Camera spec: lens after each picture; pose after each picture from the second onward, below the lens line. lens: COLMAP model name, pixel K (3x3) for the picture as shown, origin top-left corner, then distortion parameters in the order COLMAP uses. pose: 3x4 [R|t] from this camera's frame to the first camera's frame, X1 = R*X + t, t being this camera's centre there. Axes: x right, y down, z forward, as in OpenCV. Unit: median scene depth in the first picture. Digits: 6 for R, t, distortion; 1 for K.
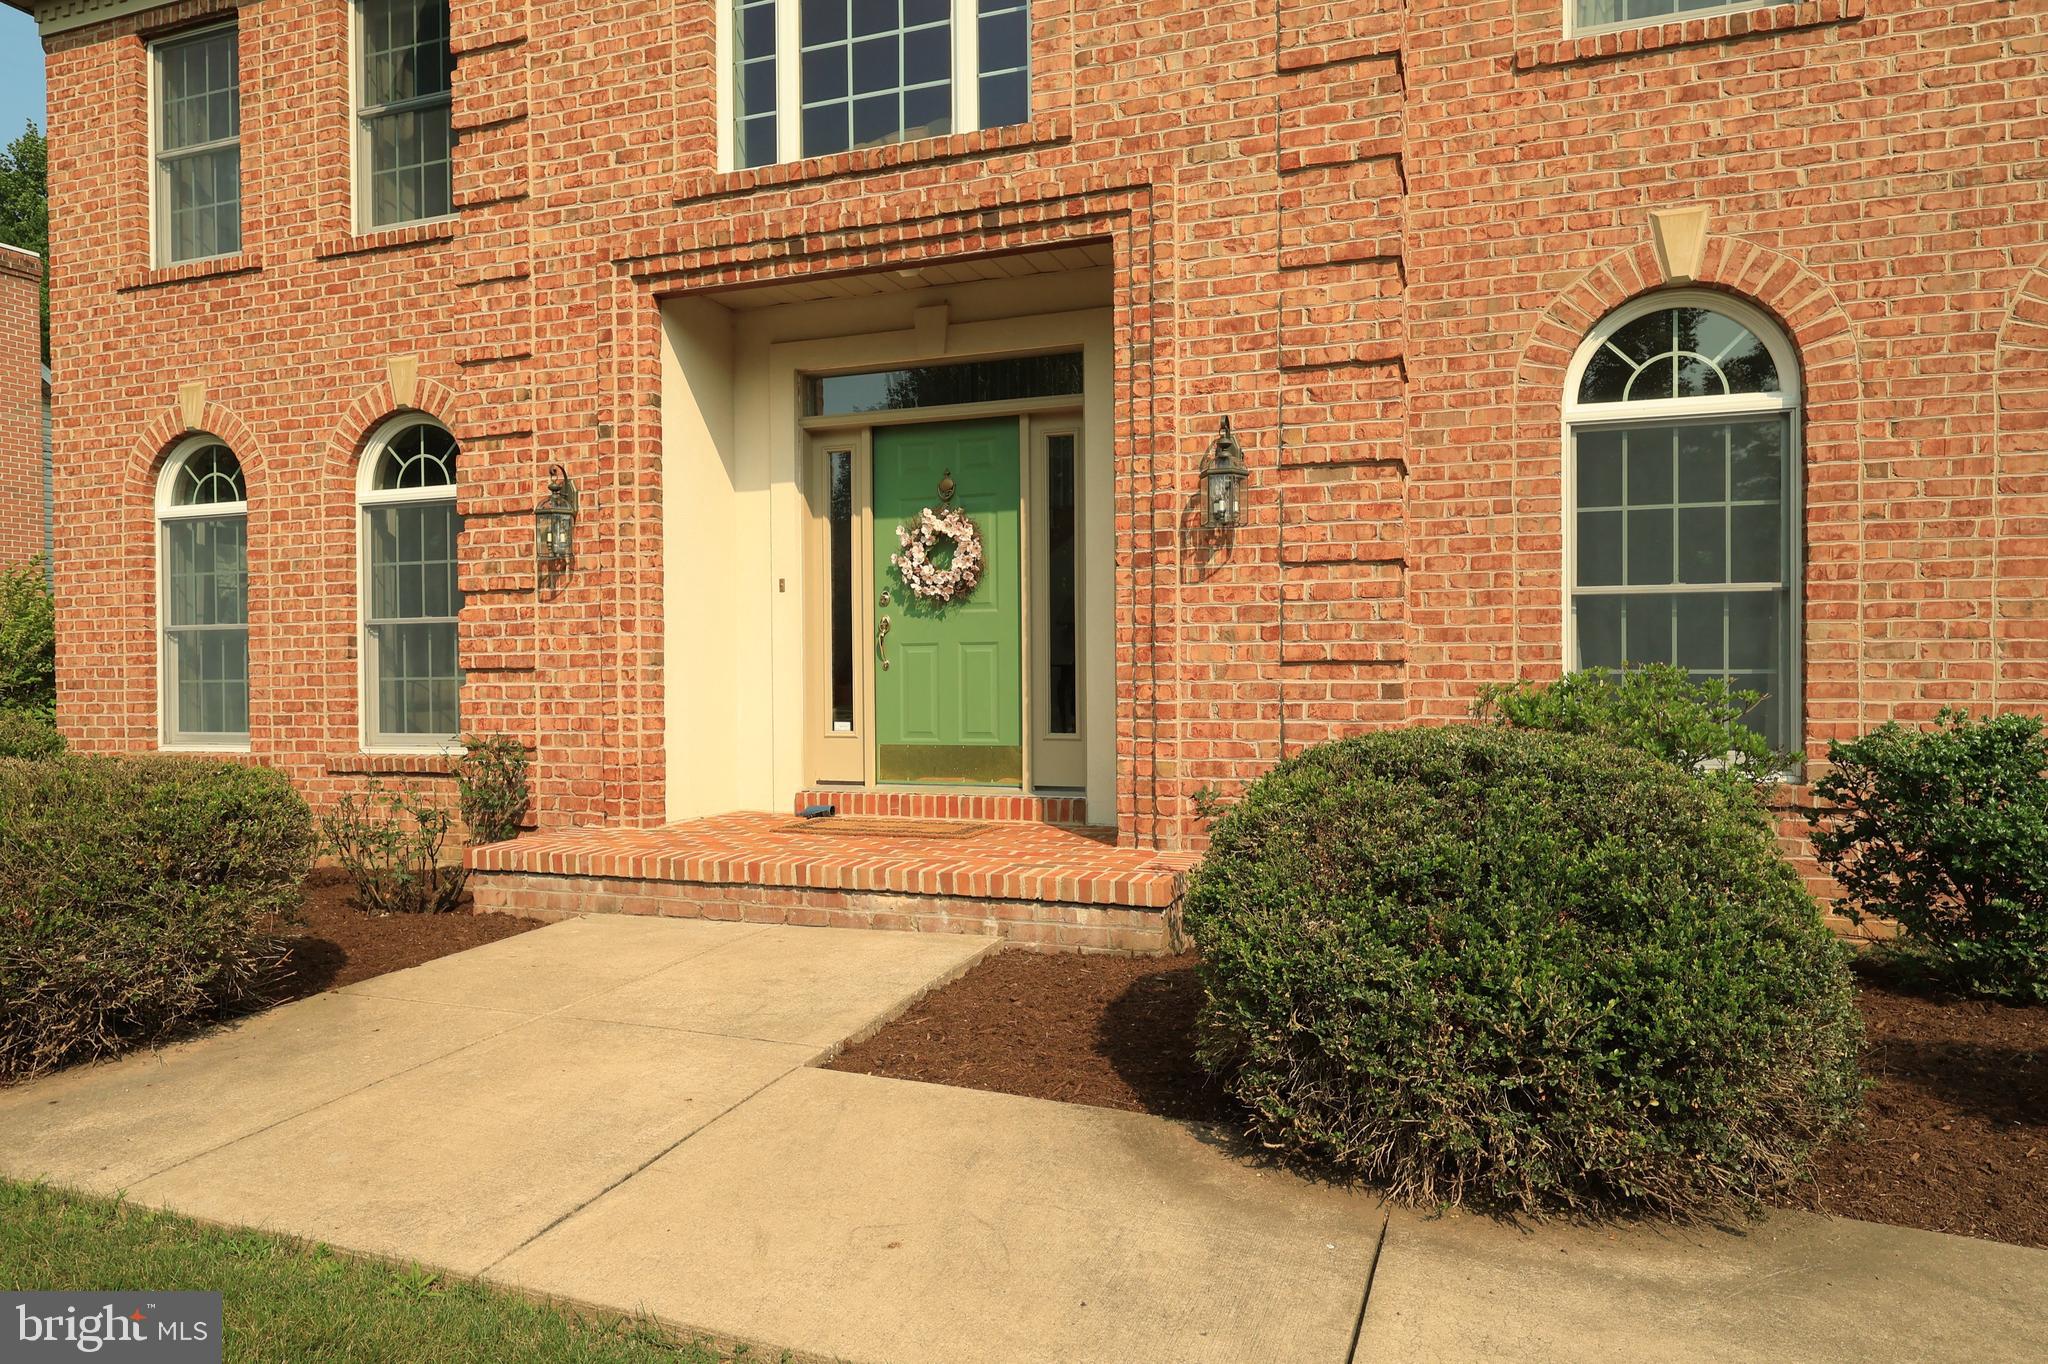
lens RADIAL K [[1259.4, 0, 1024.0], [0, 1259.4, 682.0], [0, 0, 1]] dist [-0.006387, 0.005161]
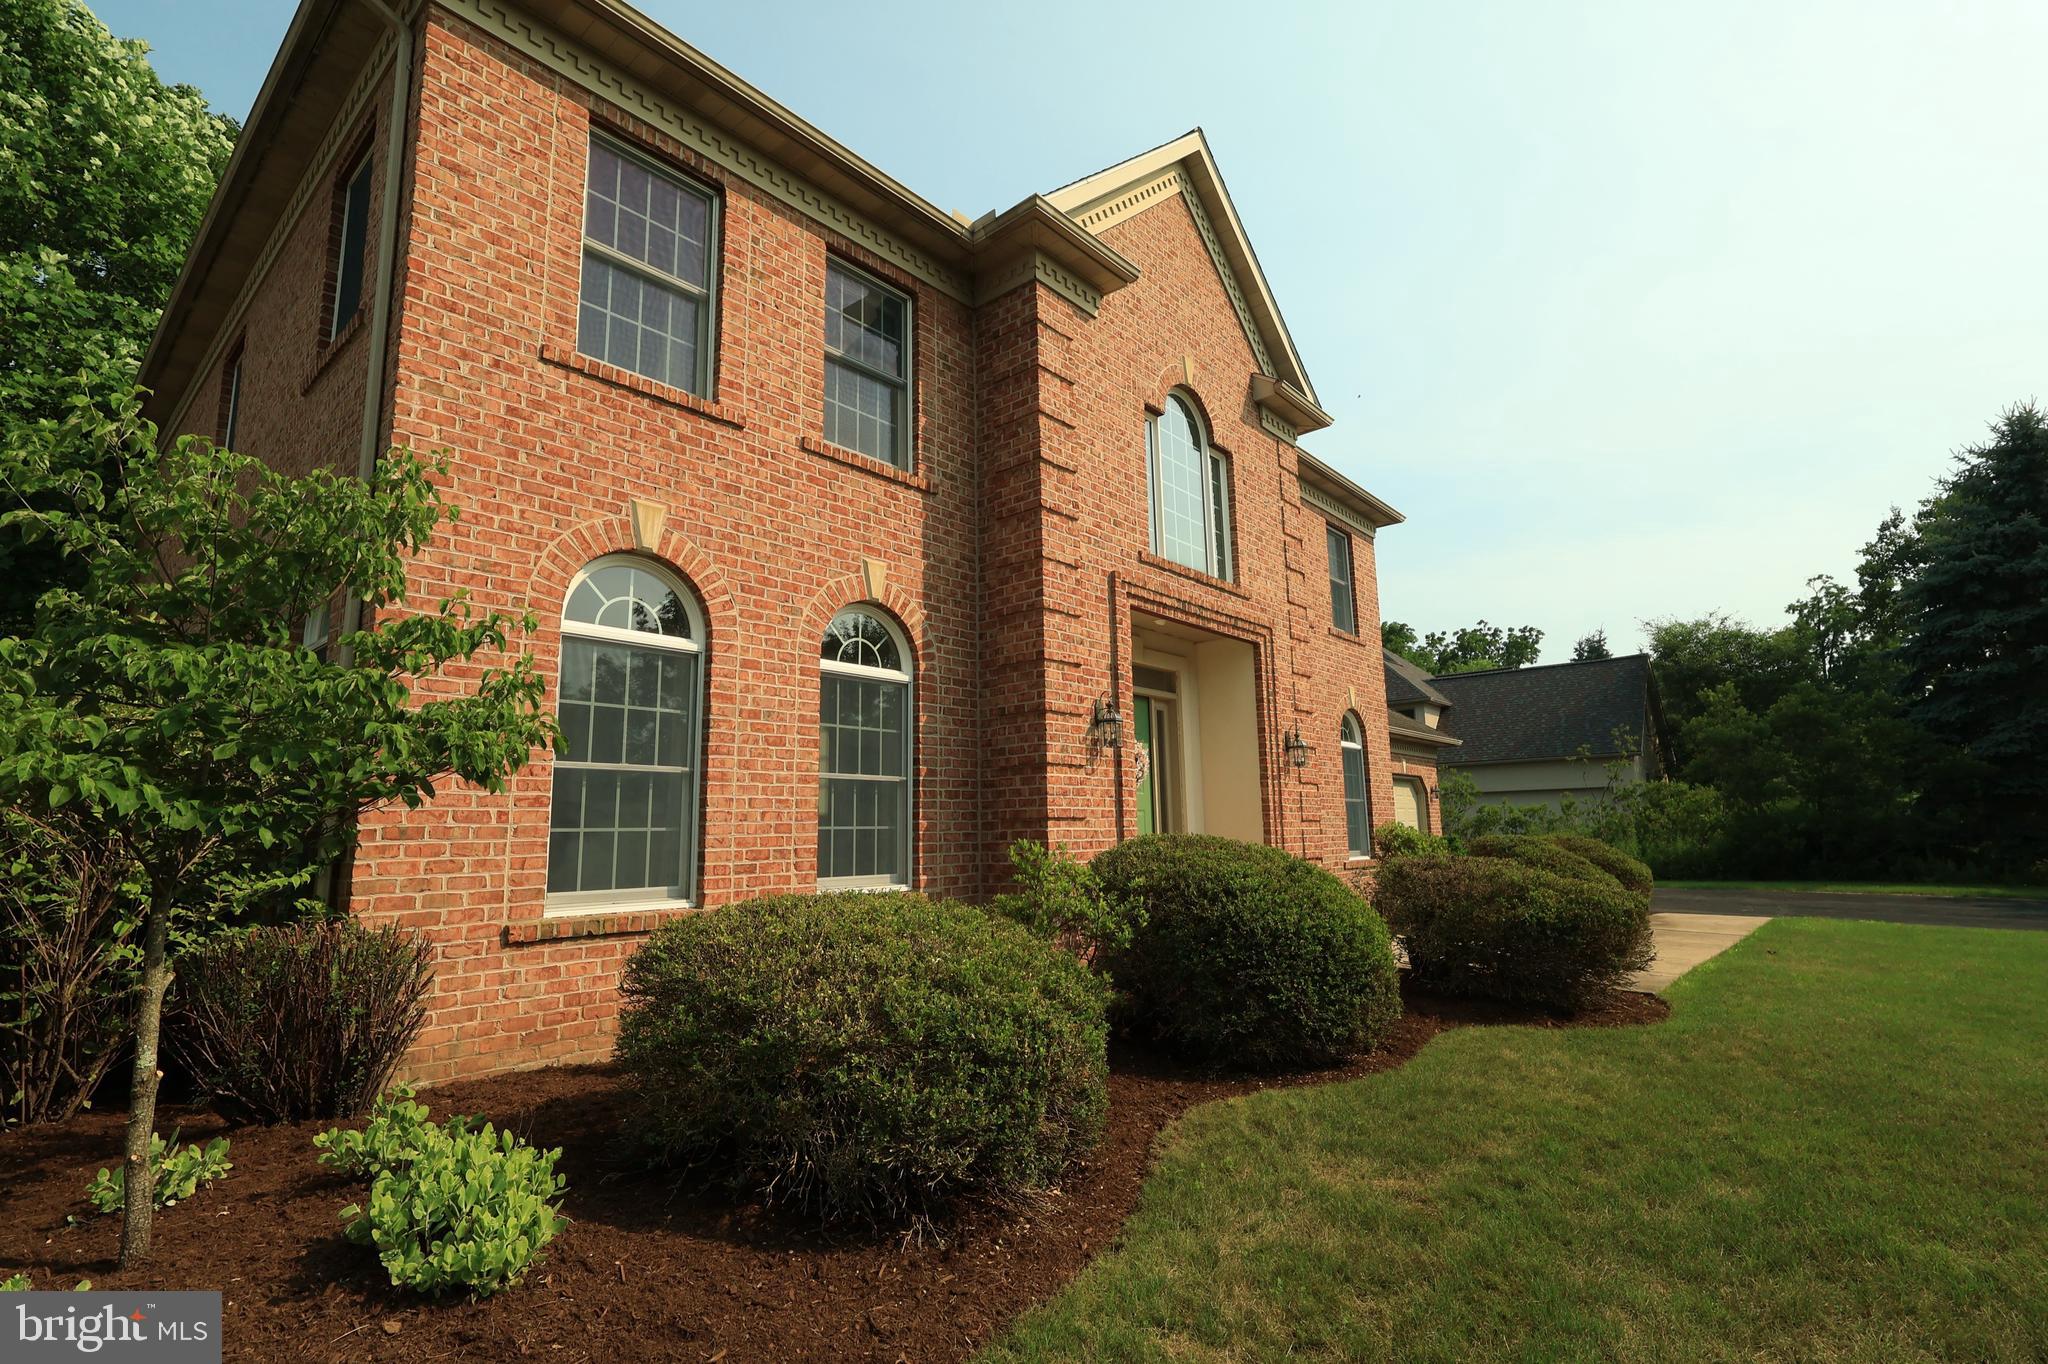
lens RADIAL K [[928.8, 0, 994.3], [0, 928.8, 682.6], [0, 0, 1]] dist [-0.003786, 0.000127]
pose [[0.398166, 0.151051, 0.904791, -1.524310], [0.017870, 0.984885, -0.172287, 0.019724], [-0.917139, 0.084768, 0.389449, 0.674362]]
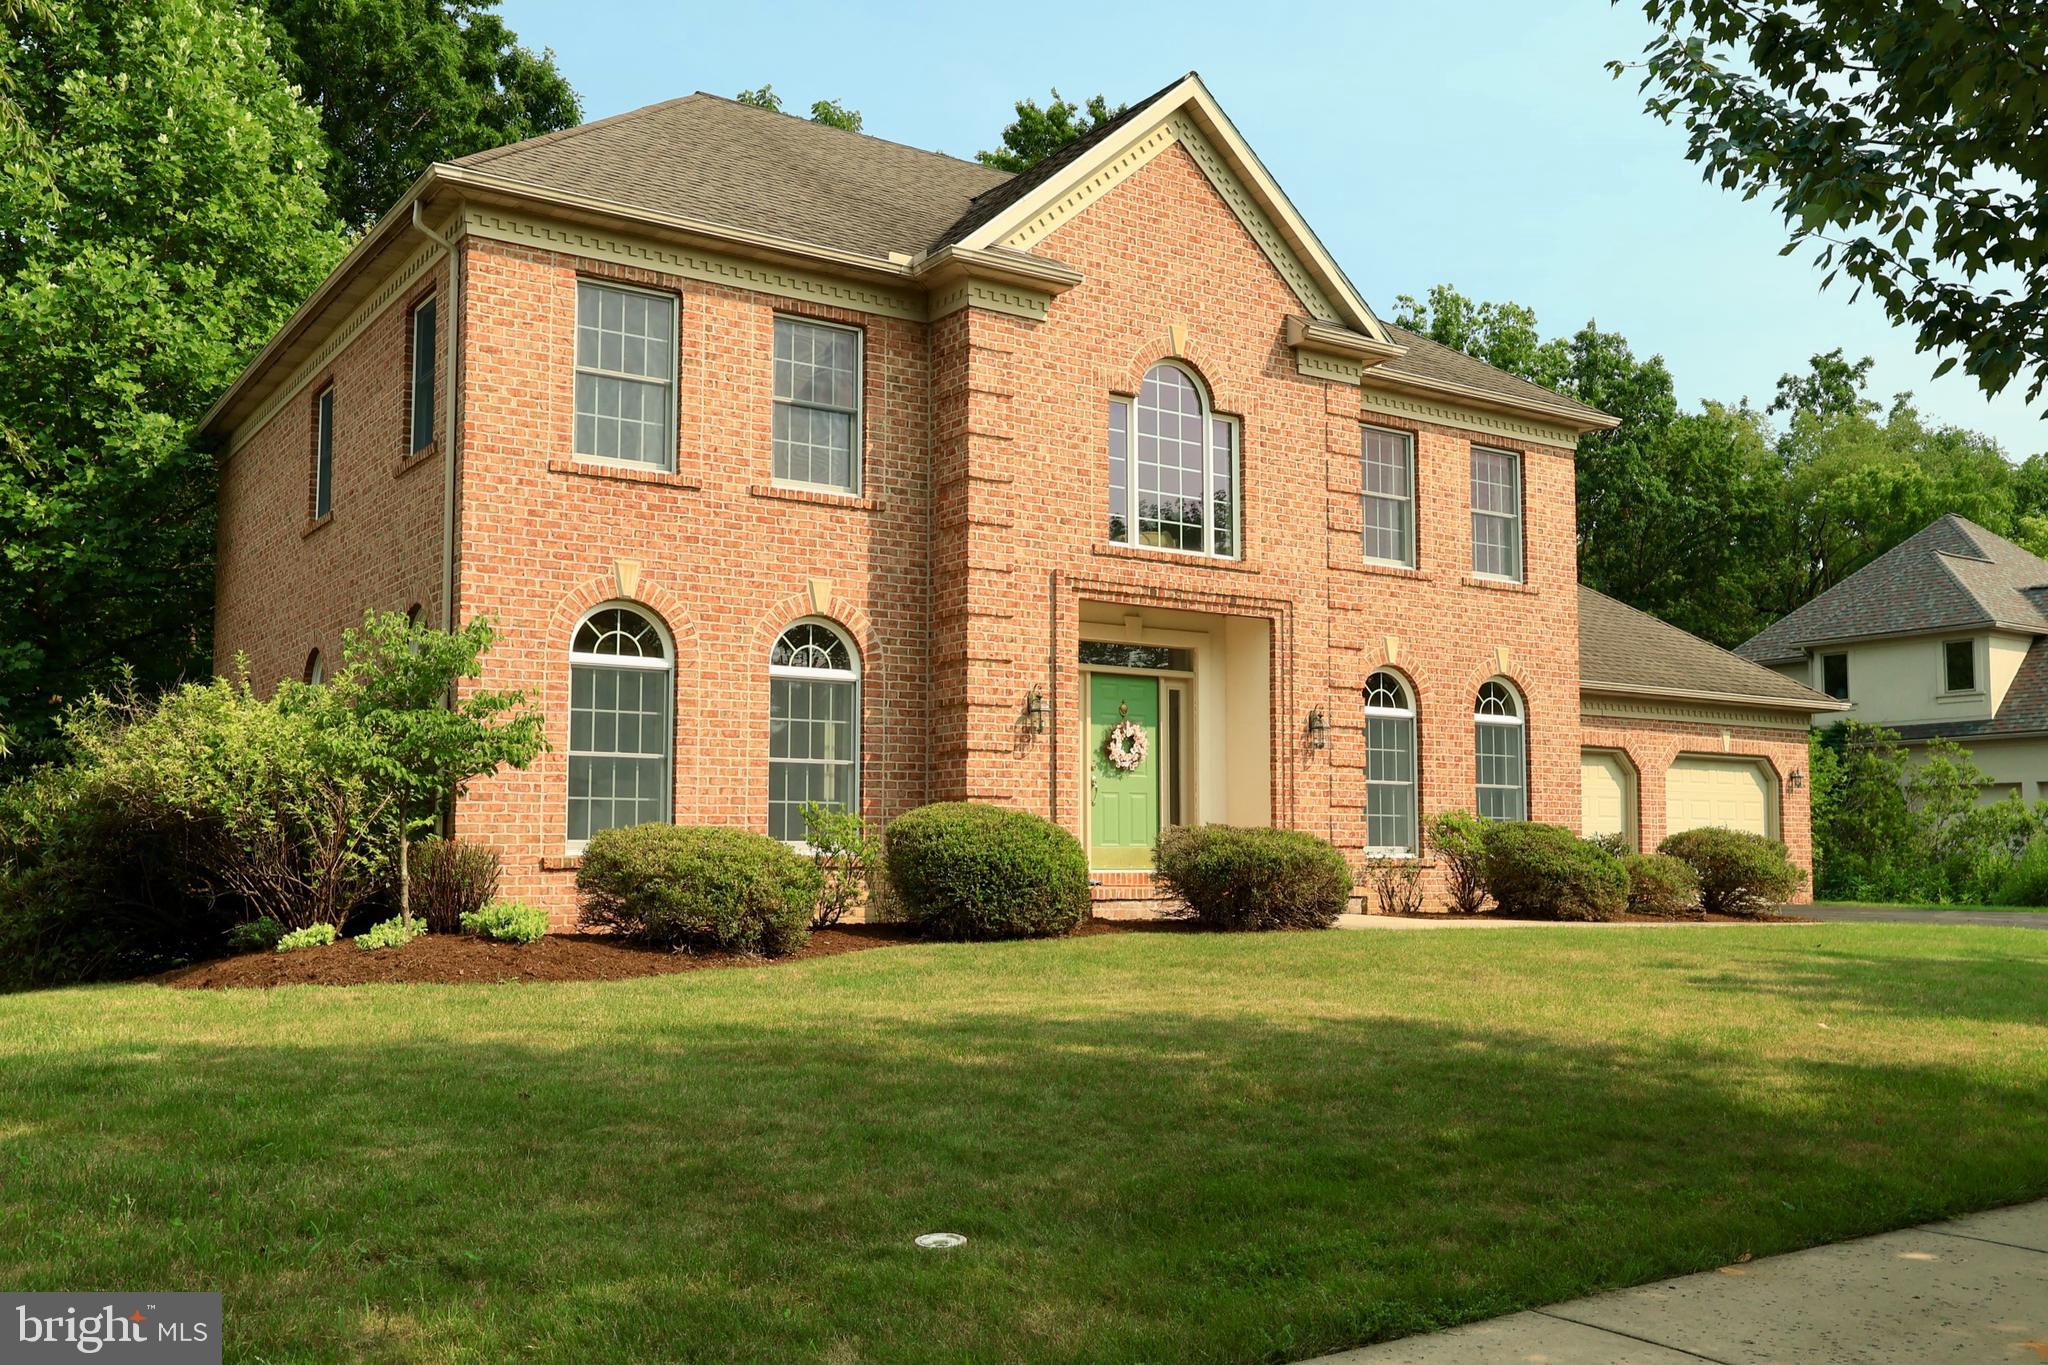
lens RADIAL K [[1735.1, 0, 1023.2], [0, 1735.1, 713.2], [0, 0, 1]] dist [-0.010308, -0.004373]
pose [[0.606046, 0.075865, 0.791803, -2.352161], [-0.000324, 0.995465, -0.095131, 0.104371], [-0.795429, 0.057397, 0.603322, -0.469266]]
